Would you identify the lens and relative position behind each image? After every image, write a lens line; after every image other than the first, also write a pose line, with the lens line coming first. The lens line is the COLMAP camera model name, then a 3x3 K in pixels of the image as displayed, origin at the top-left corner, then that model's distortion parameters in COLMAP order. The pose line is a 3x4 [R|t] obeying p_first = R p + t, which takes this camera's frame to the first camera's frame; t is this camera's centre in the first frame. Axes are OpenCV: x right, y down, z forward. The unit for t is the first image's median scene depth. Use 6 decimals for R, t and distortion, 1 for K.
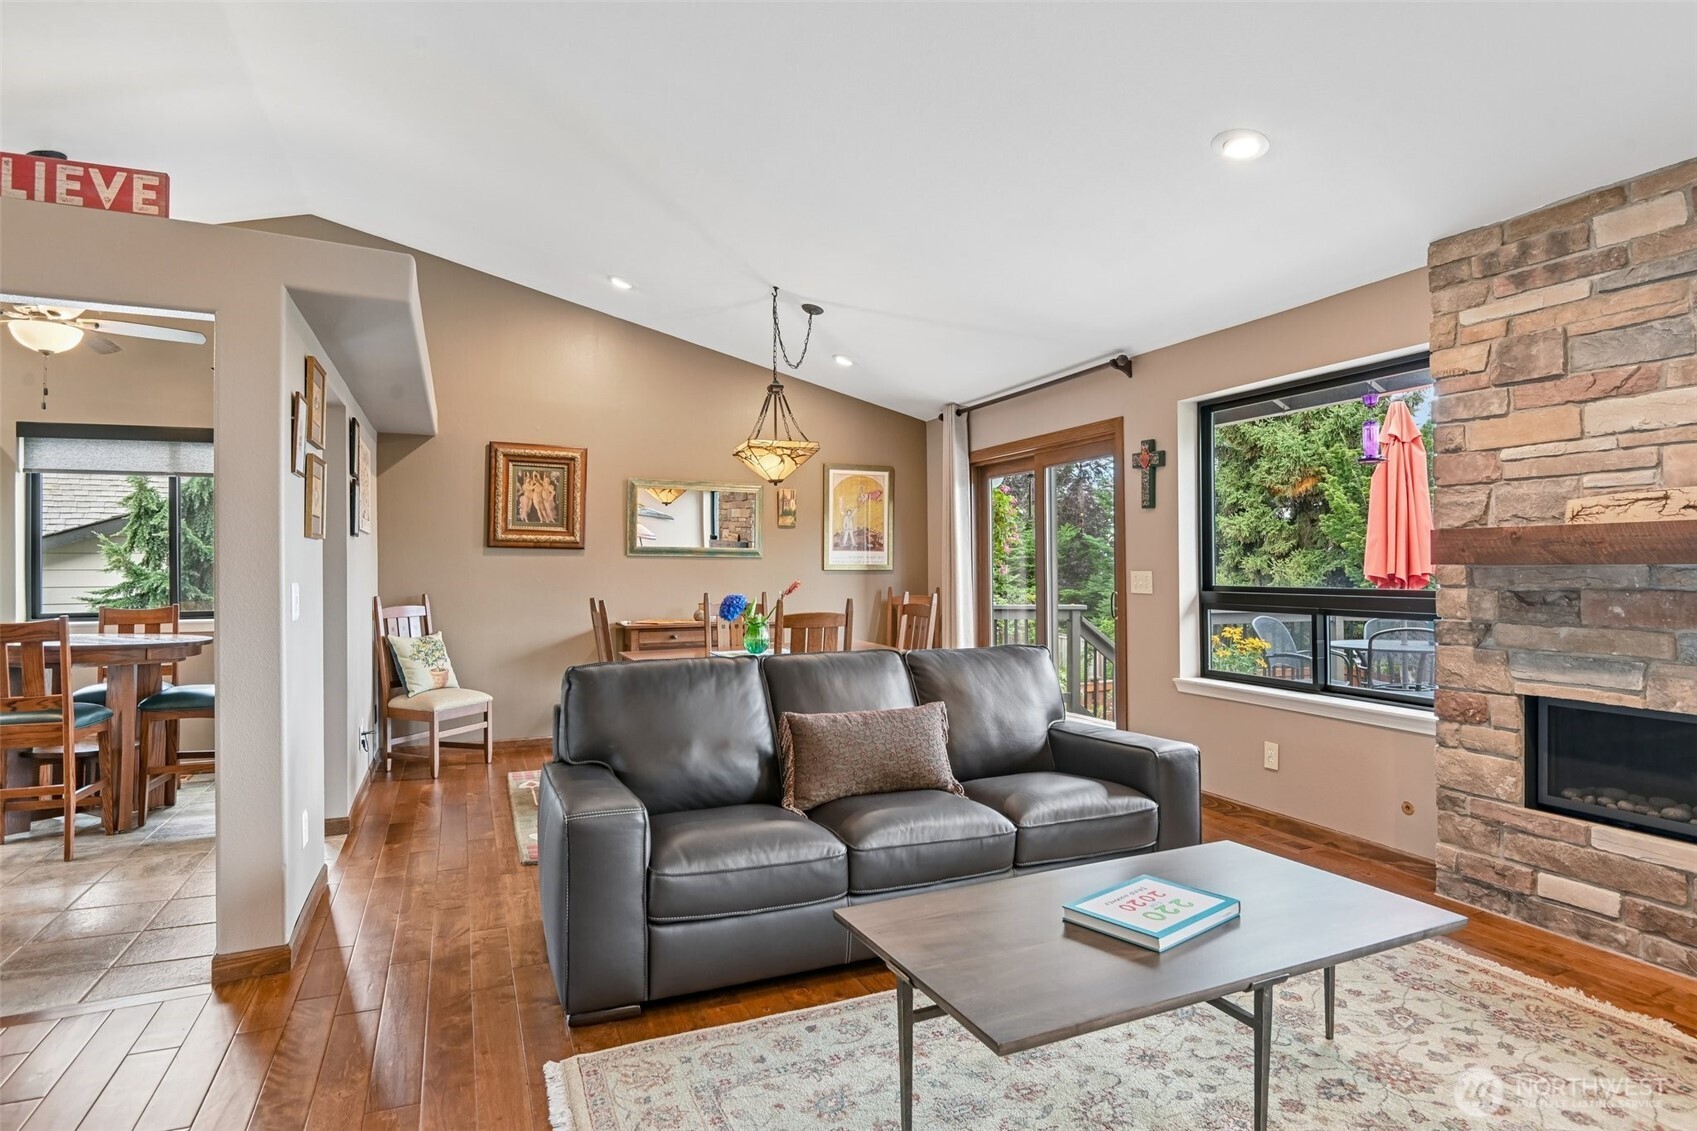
lens RADIAL K [[904.4, 0, 842.5], [0, 904.4, 562.8], [0, 0, 1]] dist [-0.020563, -0.001974]
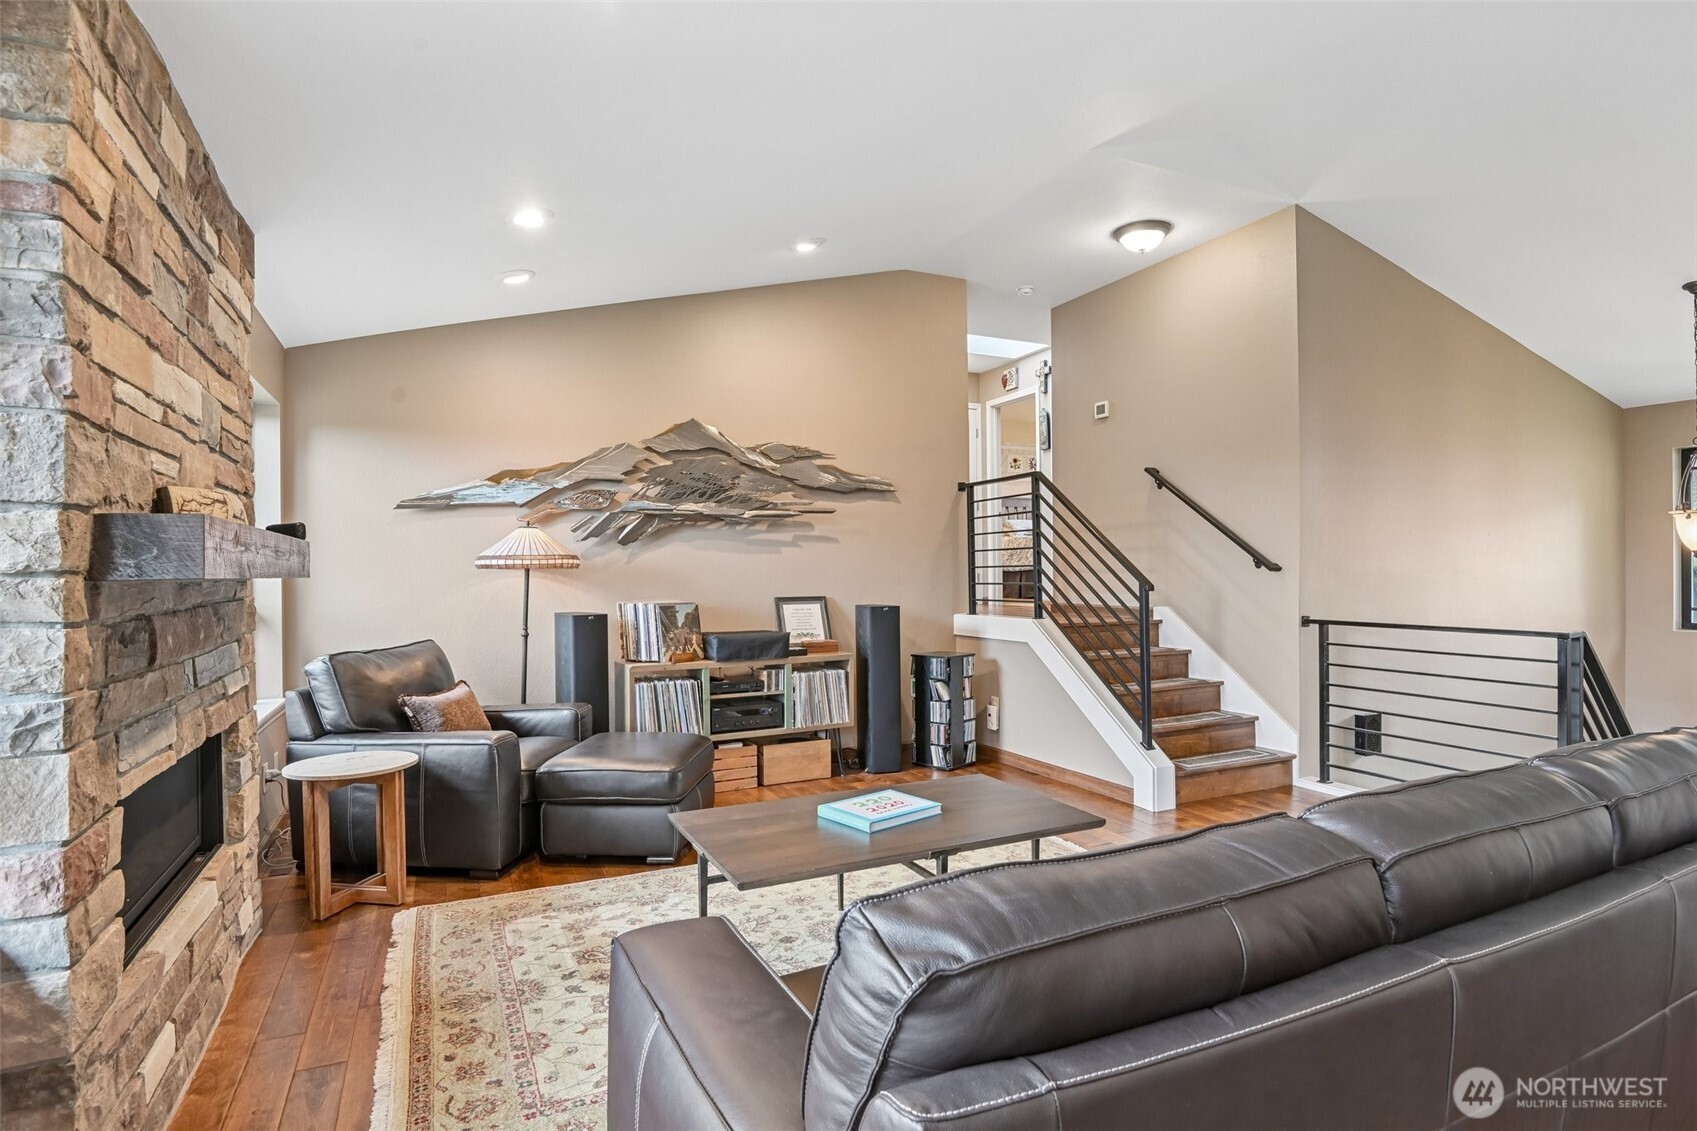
lens RADIAL K [[904.4, 0, 849.9], [0, 904.4, 569.5], [0, 0, 1]] dist [-0.020563, -0.001974]
pose [[-0.998304, 0.005471, -0.057954, 0.475824], [0.005994, 0.999943, -0.008842, 0.004132], [0.057902, -0.009175, -0.998280, 2.475218]]
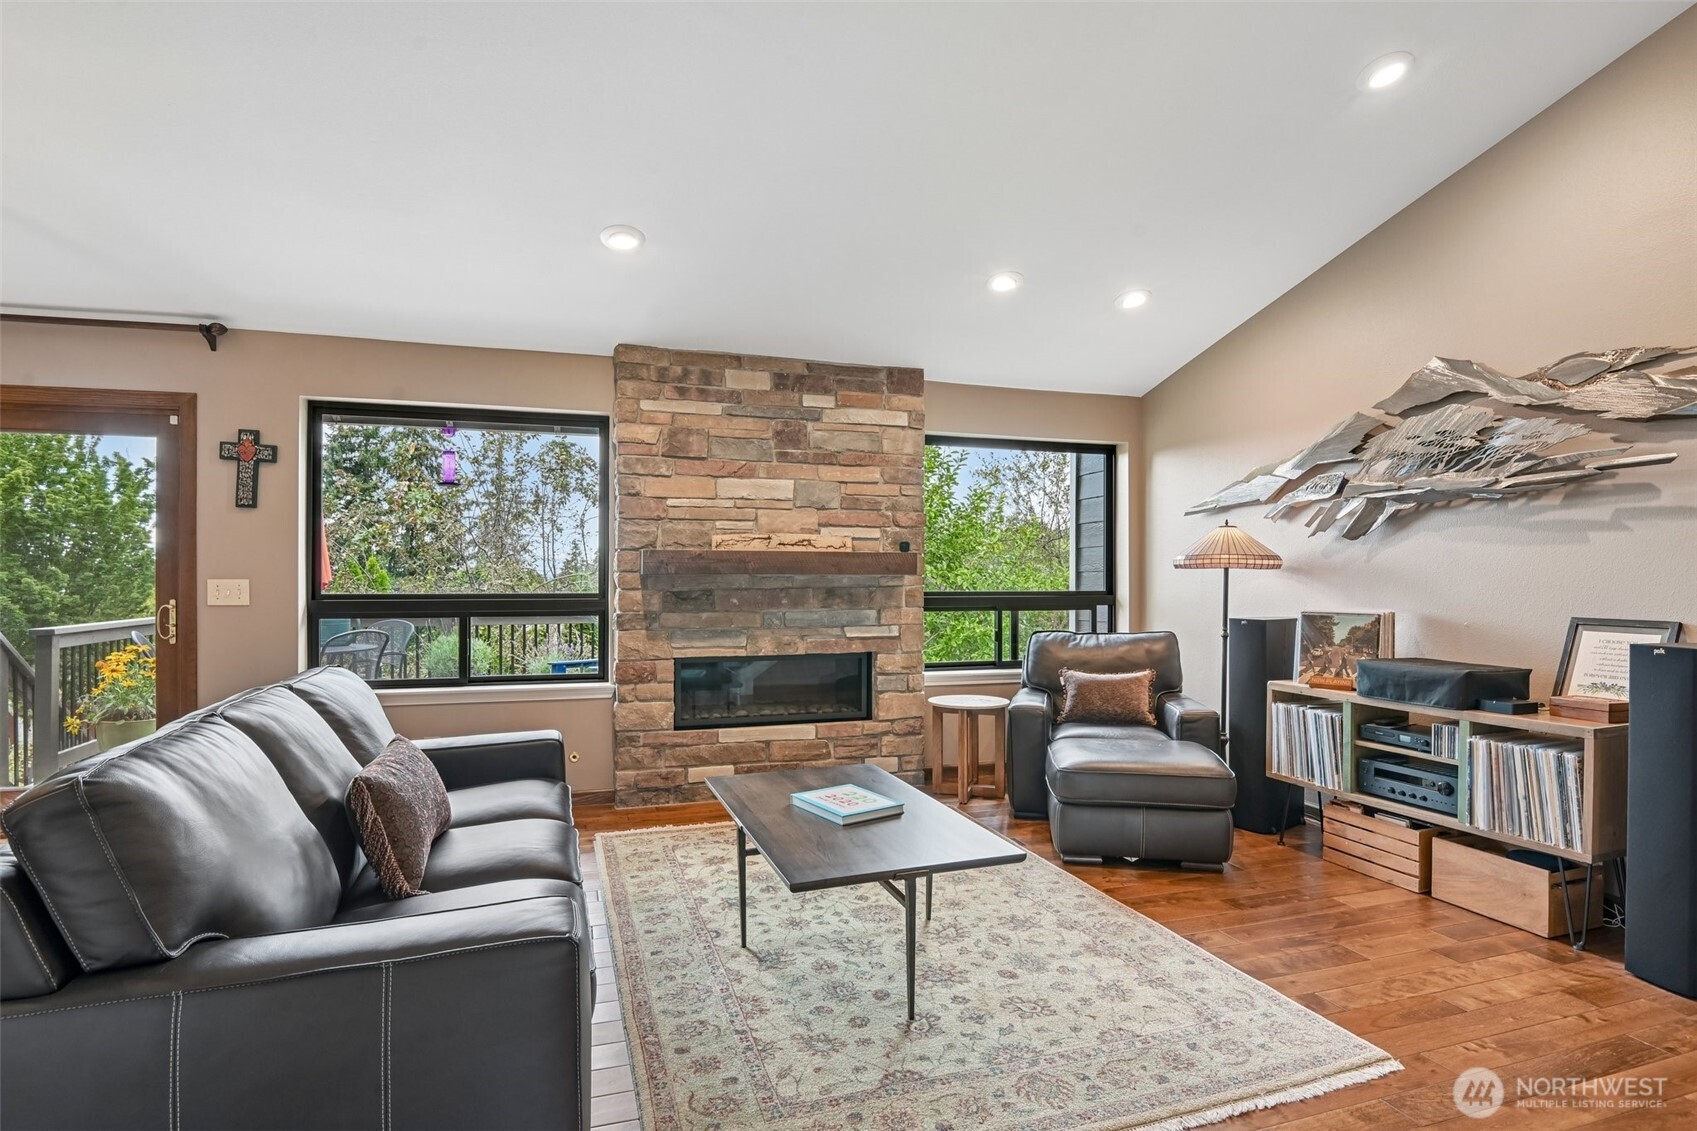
lens RADIAL K [[904.4, 0, 839.3], [0, 904.4, 568.7], [0, 0, 1]] dist [-0.020563, -0.001974]
pose [[0.095868, 0.002937, 0.995390, -1.185581], [-0.008177, 0.999964, -0.002163, -0.010021], [-0.995360, -0.007932, 0.095888, 0.866054]]
